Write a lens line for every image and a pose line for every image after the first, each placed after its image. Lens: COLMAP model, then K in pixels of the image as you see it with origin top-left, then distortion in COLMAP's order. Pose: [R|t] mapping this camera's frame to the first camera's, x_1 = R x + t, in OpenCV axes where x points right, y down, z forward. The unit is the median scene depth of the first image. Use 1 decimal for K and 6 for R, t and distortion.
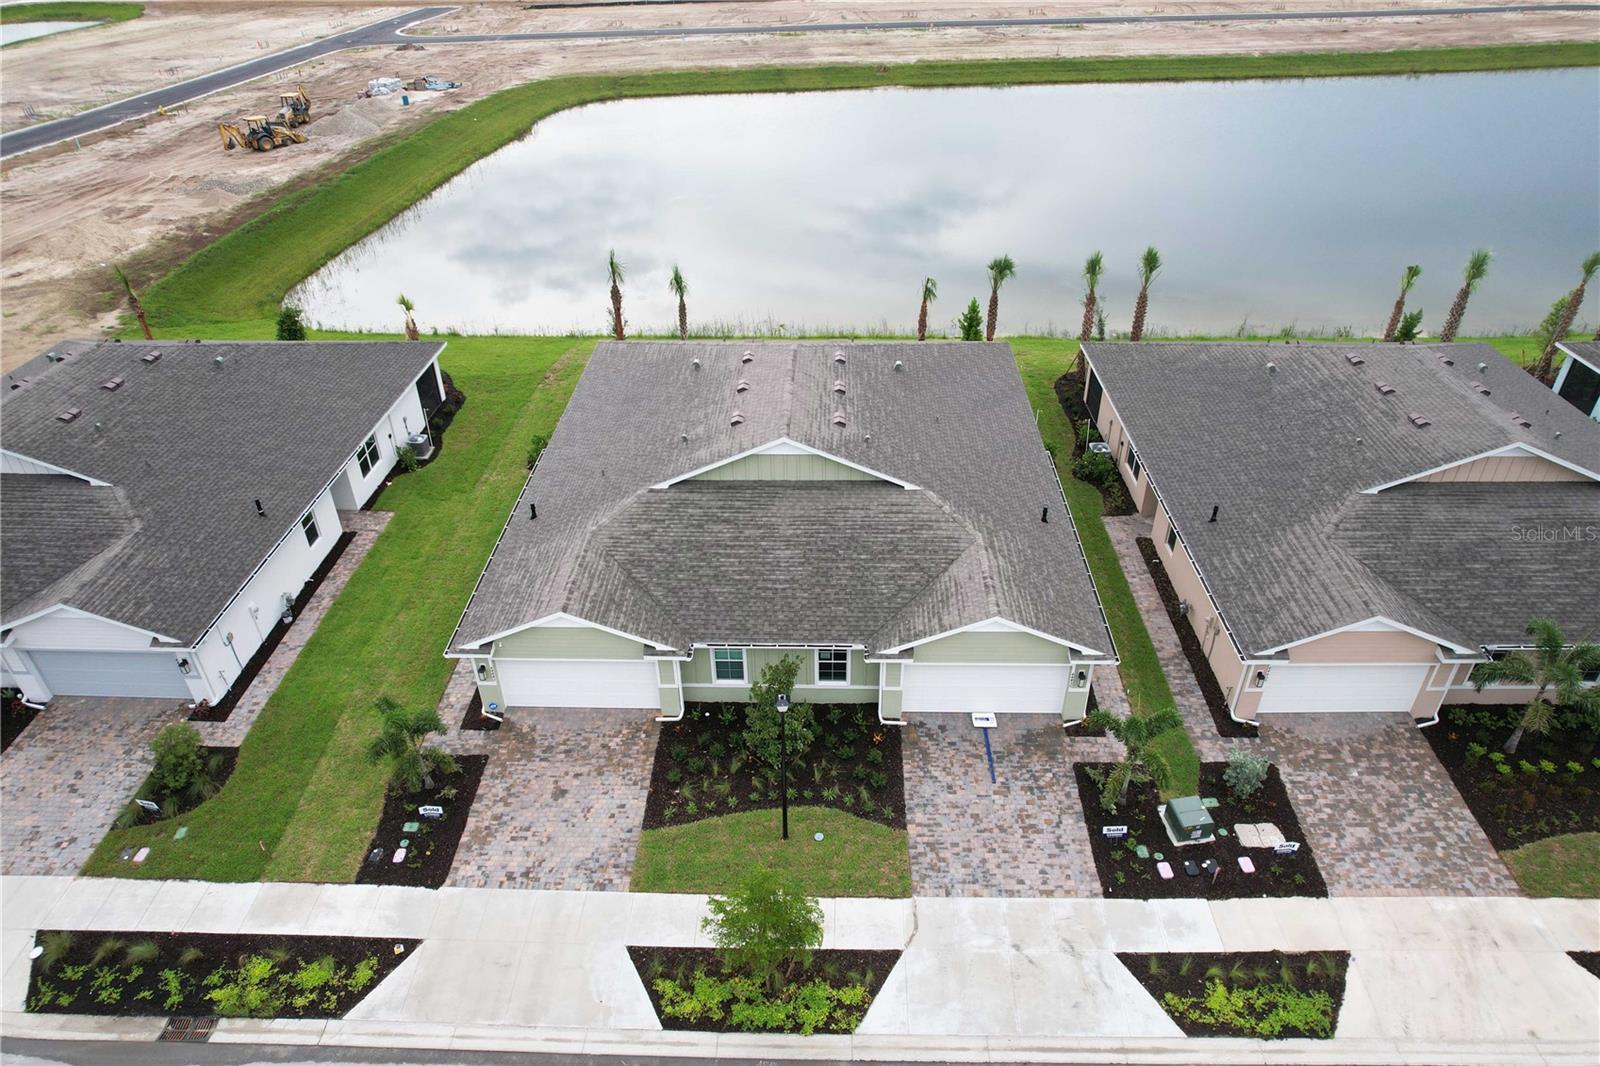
lens RADIAL K [[1024.6, 0, 801.6], [0, 1024.6, 526.8], [0, 0, 1]] dist [-0.077558, 0.068402]
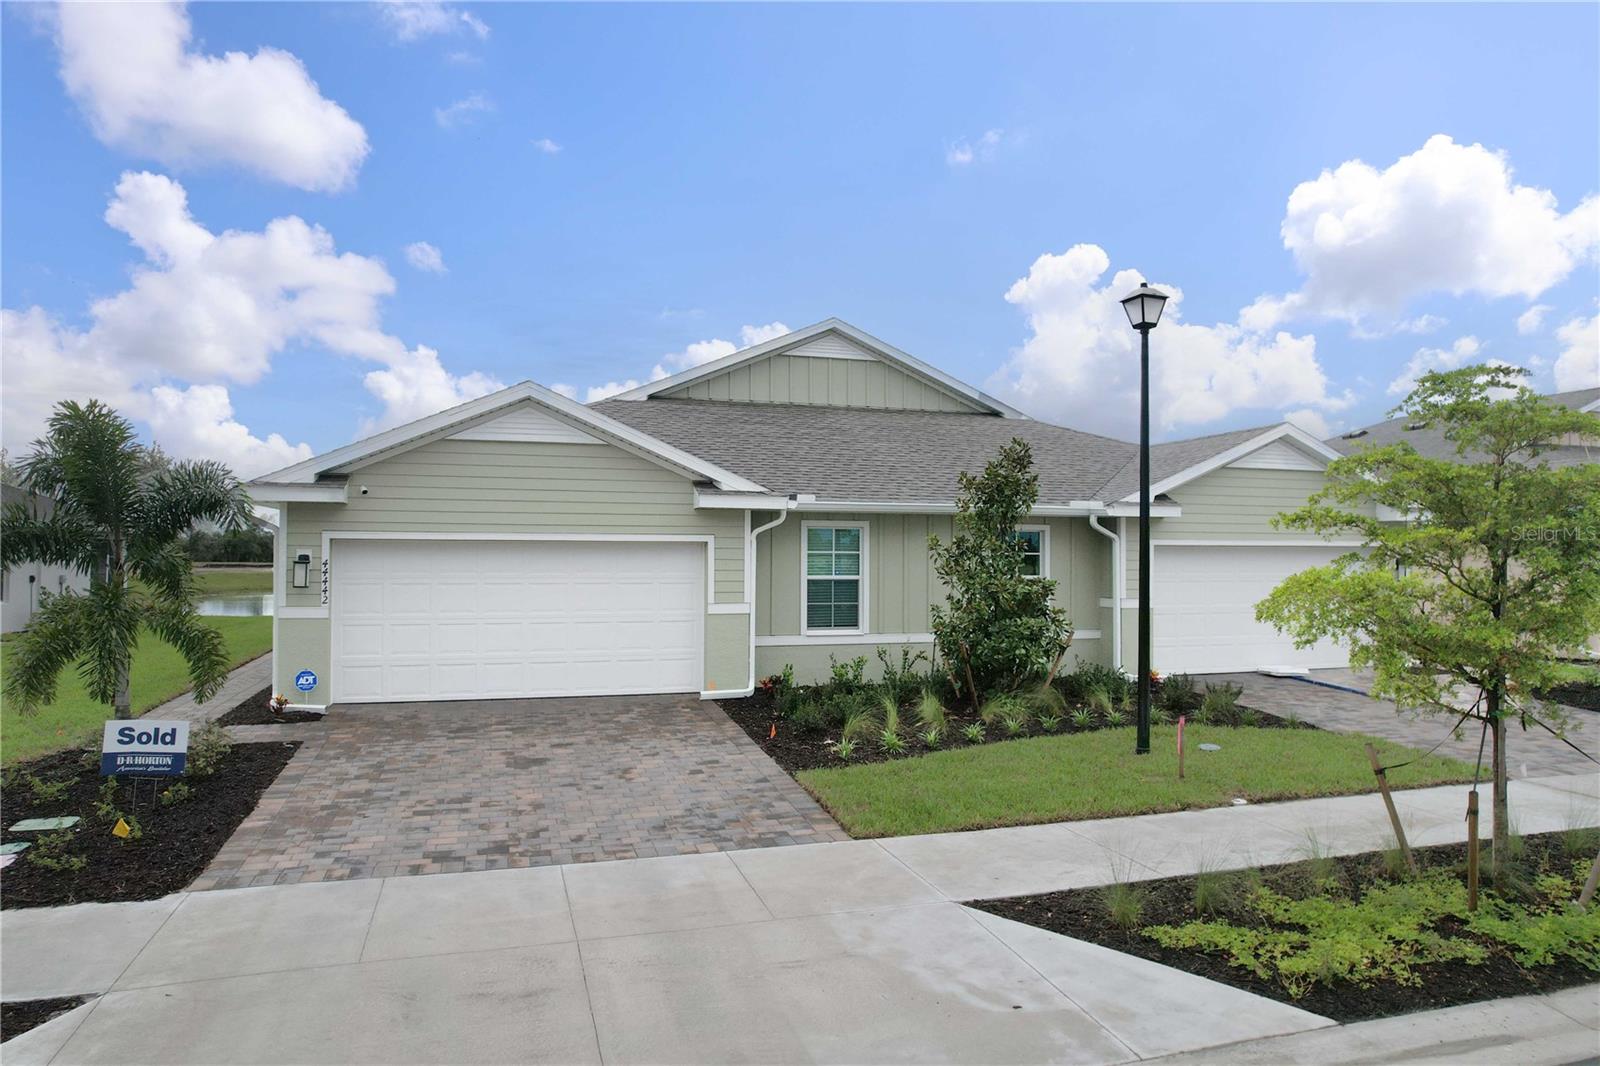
lens RADIAL K [[1024.6, 0, 805.5], [0, 1024.6, 539.0], [0, 0, 1]] dist [-0.077558, 0.068402]
pose [[0.947191, 0.019634, 0.320069, -0.275146], [0.165446, 0.825098, -0.540223, 0.431000], [-0.274694, 0.564649, 0.778277, 0.671433]]
